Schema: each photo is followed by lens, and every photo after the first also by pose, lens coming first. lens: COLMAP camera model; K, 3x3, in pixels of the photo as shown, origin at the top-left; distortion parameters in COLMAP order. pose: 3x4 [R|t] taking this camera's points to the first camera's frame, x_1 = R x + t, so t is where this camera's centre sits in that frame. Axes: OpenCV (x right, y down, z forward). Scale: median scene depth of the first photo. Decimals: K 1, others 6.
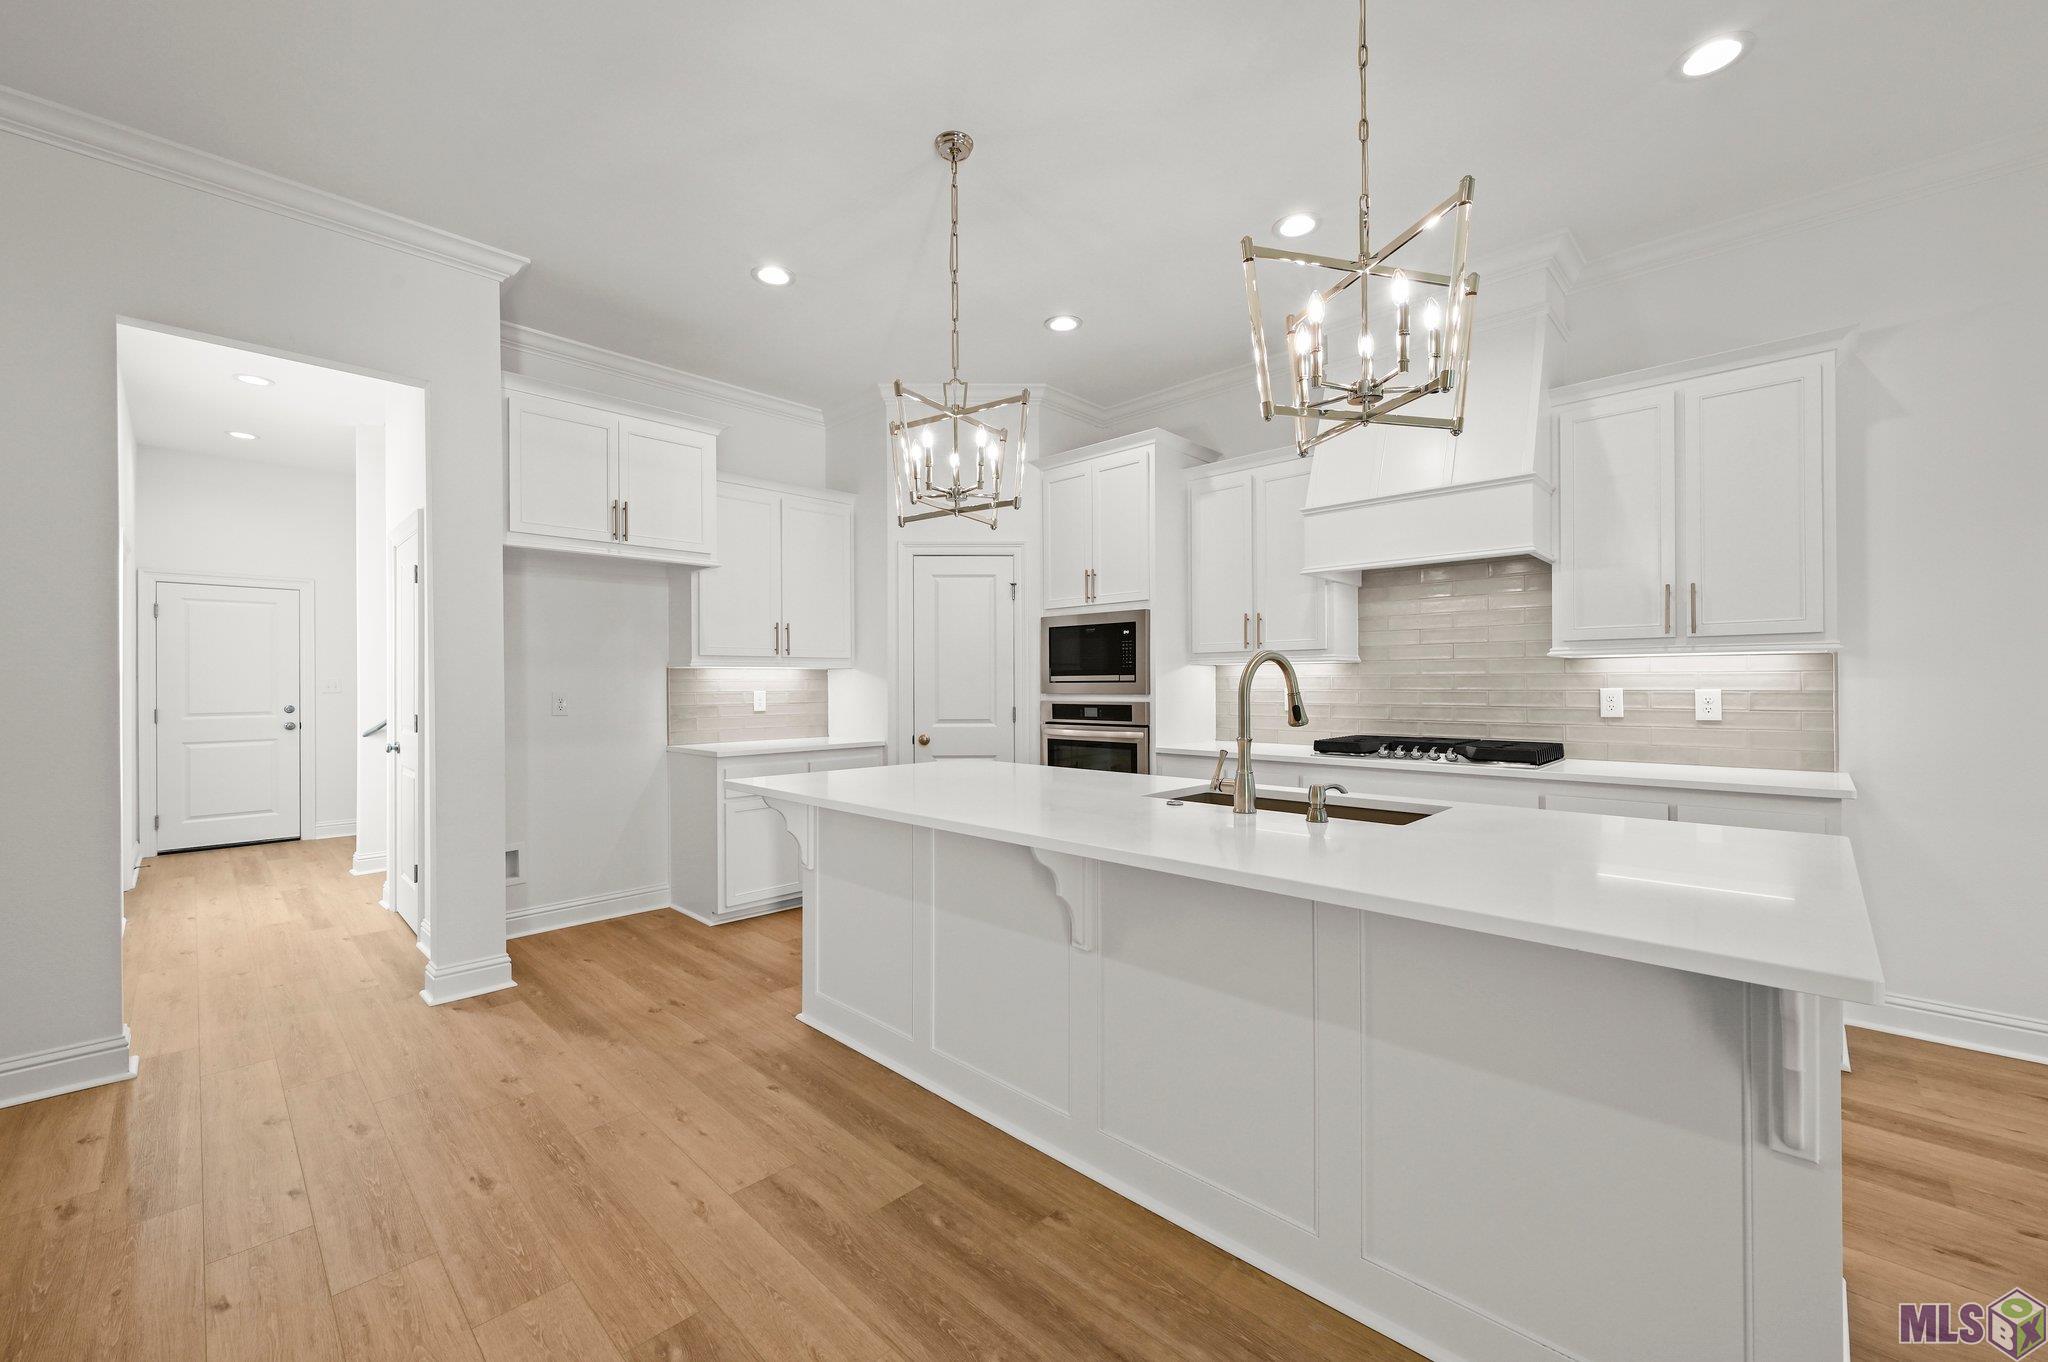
lens RADIAL K [[805.1, 0, 1015.4], [0, 805.1, 684.3], [0, 0, 1]] dist [0.000438, -0.000438]
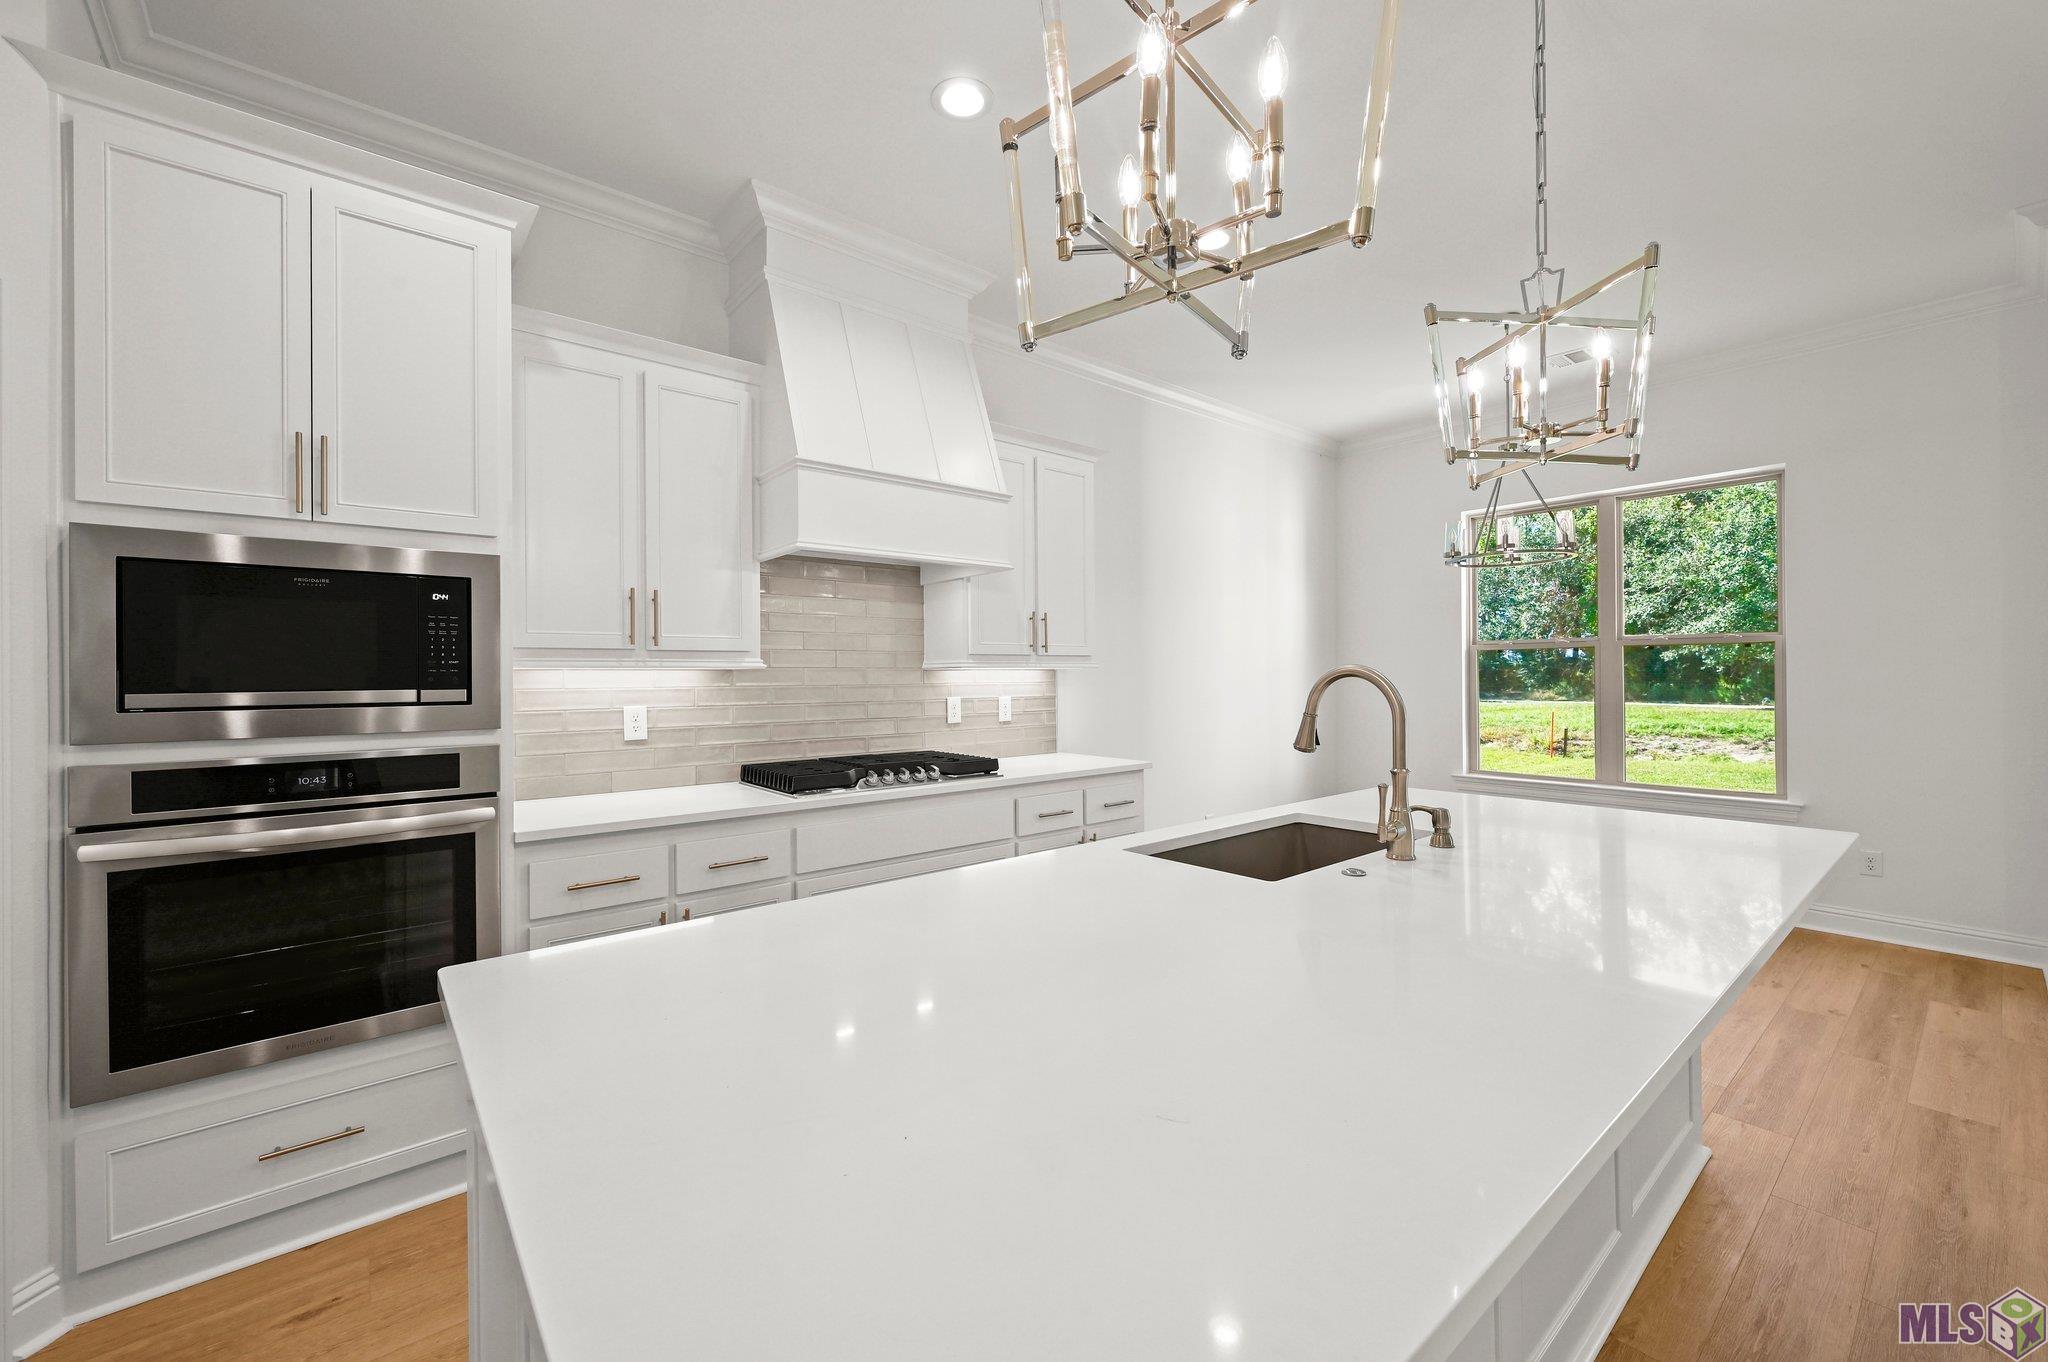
lens RADIAL K [[805.1, 0, 1005.9], [0, 805.1, 672.1], [0, 0, 1]] dist [0.000438, -0.000438]
pose [[0.118435, 0.008969, 0.992921, -0.316647], [0.009655, 0.999902, -0.010184, -0.015307], [-0.992915, 0.010793, 0.118337, 0.694896]]
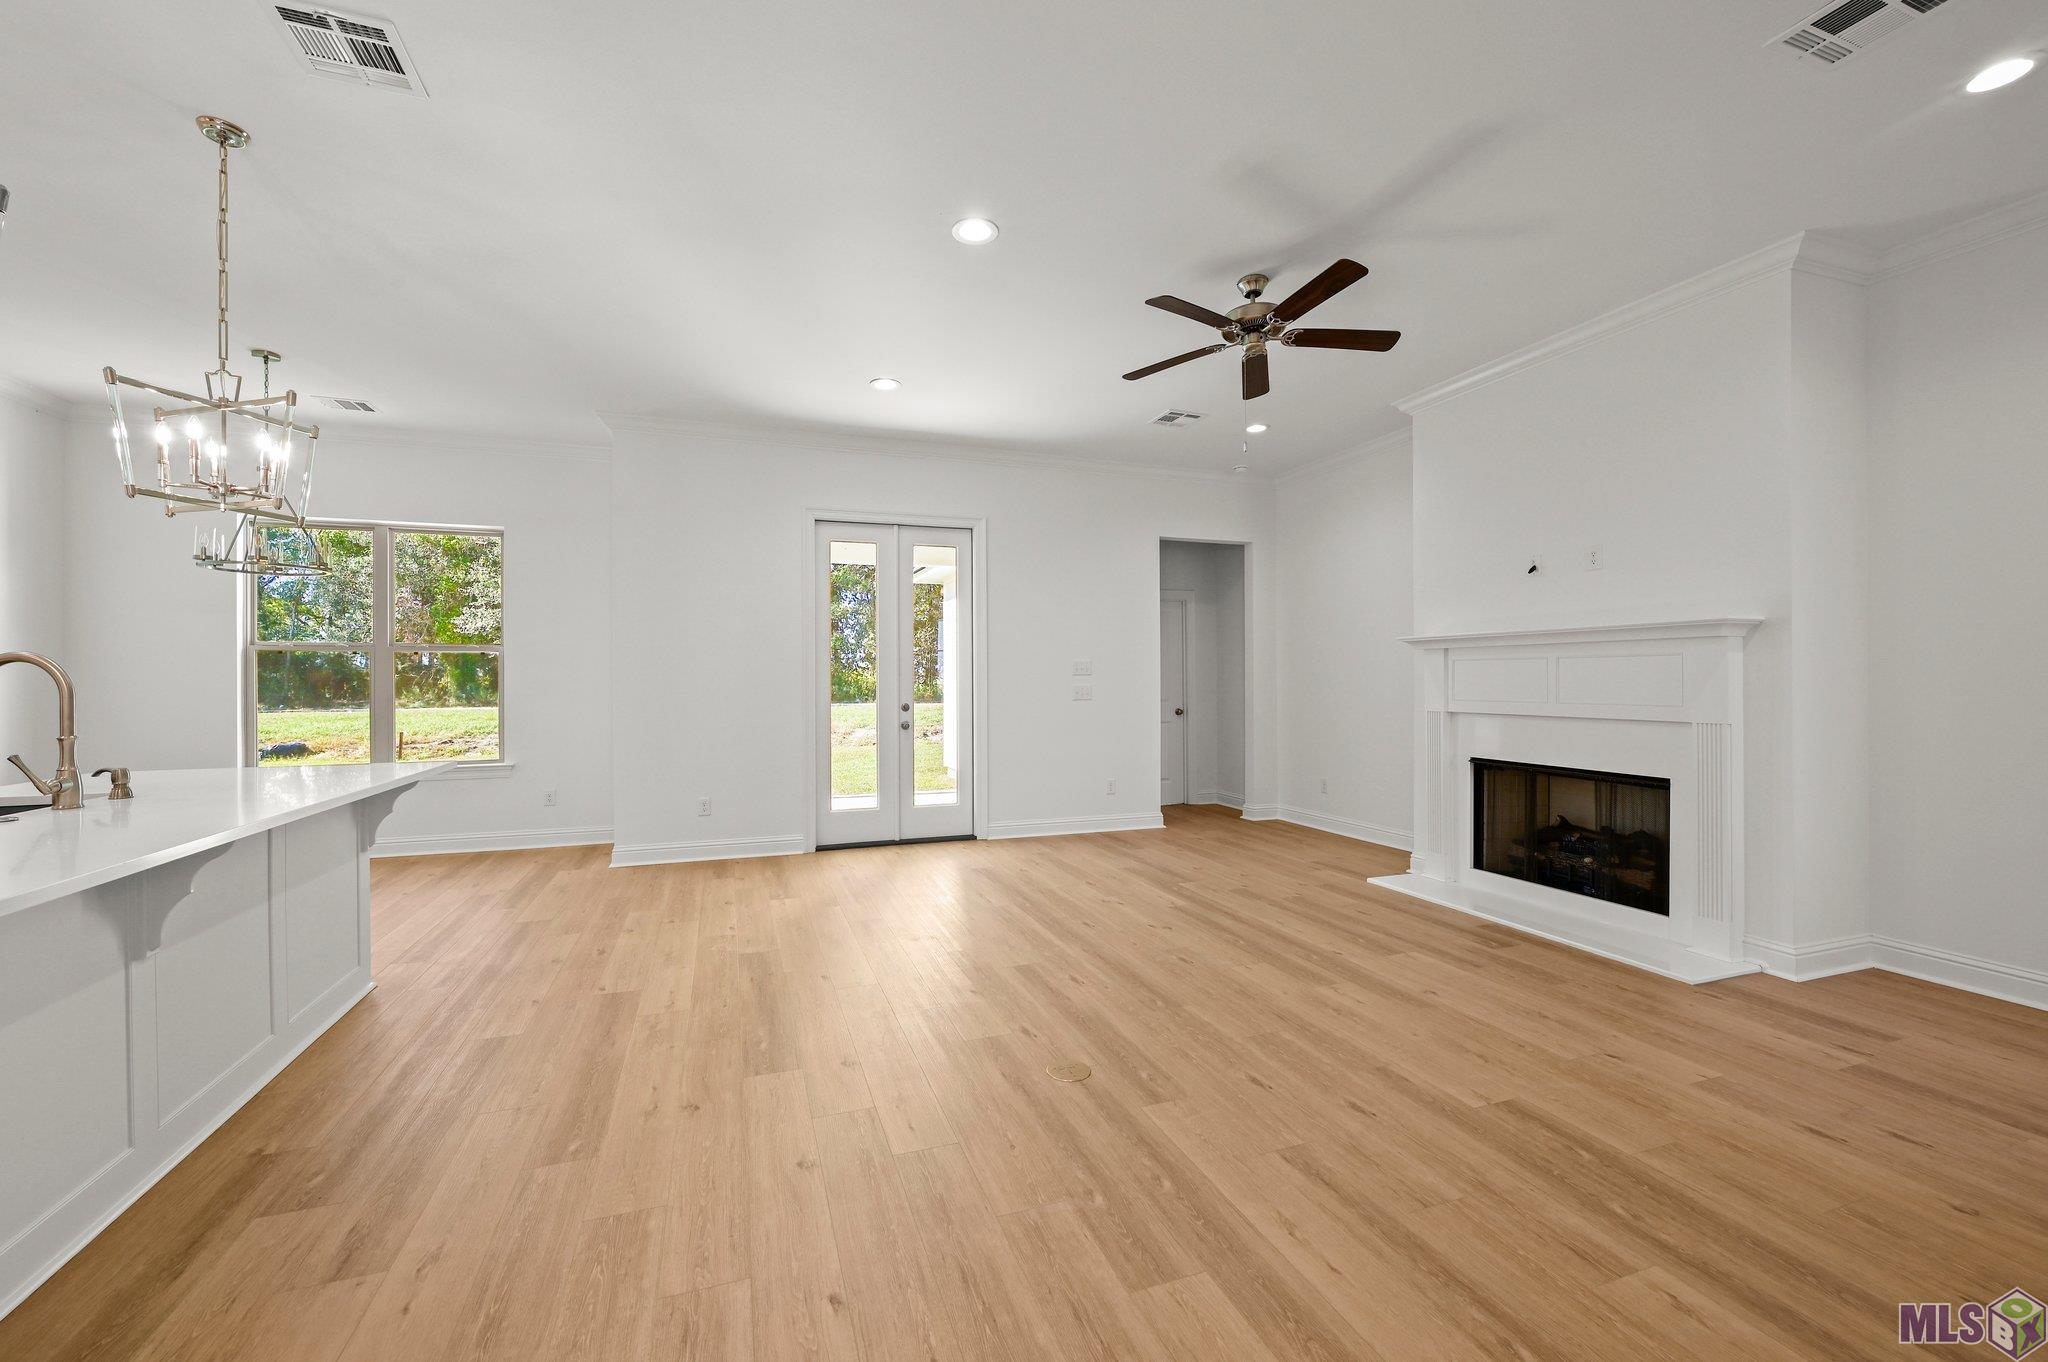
lens RADIAL K [[805.1, 0, 1011.6], [0, 805.1, 677.1], [0, 0, 1]] dist [0.000438, -0.000438]
pose [[-0.897835, 0.010032, 0.440219, -0.673707], [0.011056, 0.999939, -0.000238, 0.002623], [-0.440194, 0.004654, -0.897891, 0.742330]]
